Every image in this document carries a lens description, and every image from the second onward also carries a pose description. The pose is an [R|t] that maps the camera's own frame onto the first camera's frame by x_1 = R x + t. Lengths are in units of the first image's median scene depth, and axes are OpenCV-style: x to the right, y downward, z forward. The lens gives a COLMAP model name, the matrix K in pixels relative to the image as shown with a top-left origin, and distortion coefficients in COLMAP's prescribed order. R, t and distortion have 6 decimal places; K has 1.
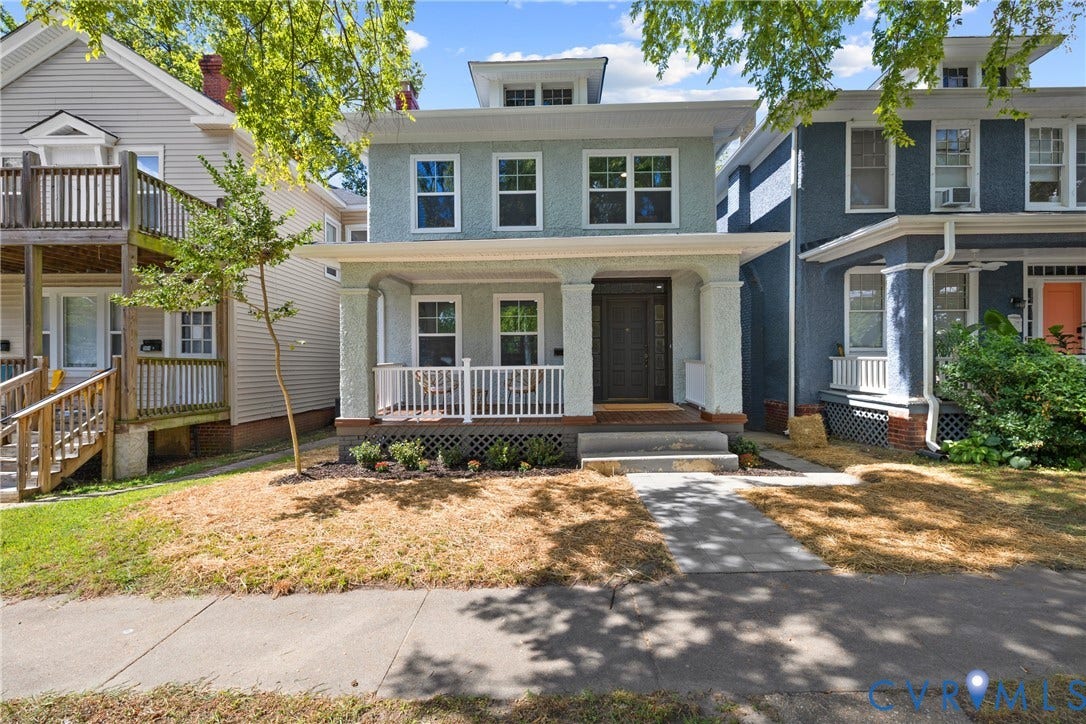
lens RADIAL K [[472.0, 0, 538.0], [0, 472.0, 365.4], [0, 0, 1]] dist [0.003342, -0.000938]
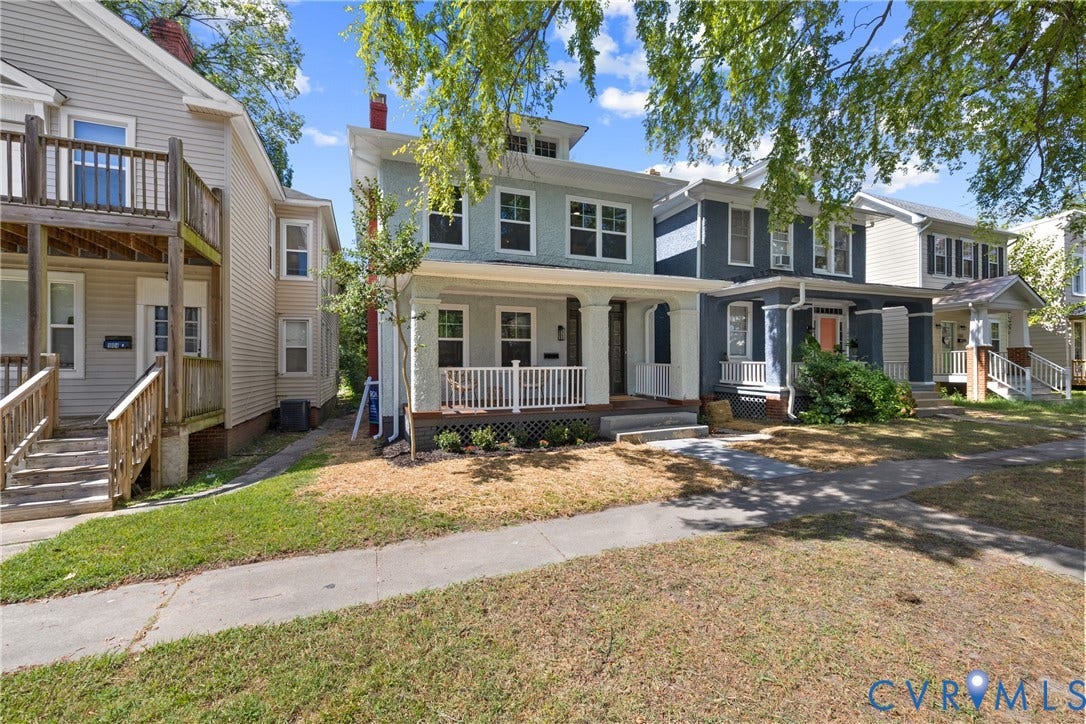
lens RADIAL K [[472.0, 0, 549.7], [0, 472.0, 366.4], [0, 0, 1]] dist [0.003342, -0.000938]
pose [[0.917224, 0.003806, 0.398353, -0.556438], [-0.001767, 0.999983, -0.005486, 0.007371], [-0.398367, 0.004328, 0.917216, -0.162847]]
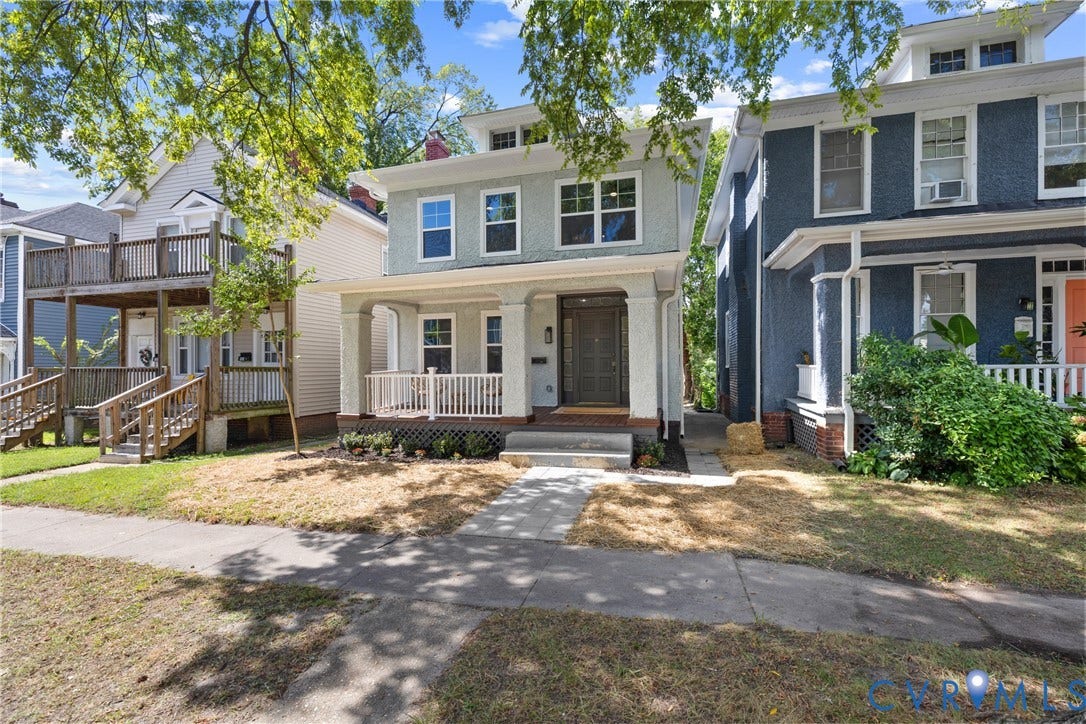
lens RADIAL K [[472.0, 0, 543.1], [0, 472.0, 366.2], [0, 0, 1]] dist [0.003342, -0.000938]
pose [[0.967450, -0.000890, -0.253062, 0.437571], [-0.000085, 0.999993, -0.003841, -0.013551], [0.253064, 0.003738, 0.967442, -0.112589]]
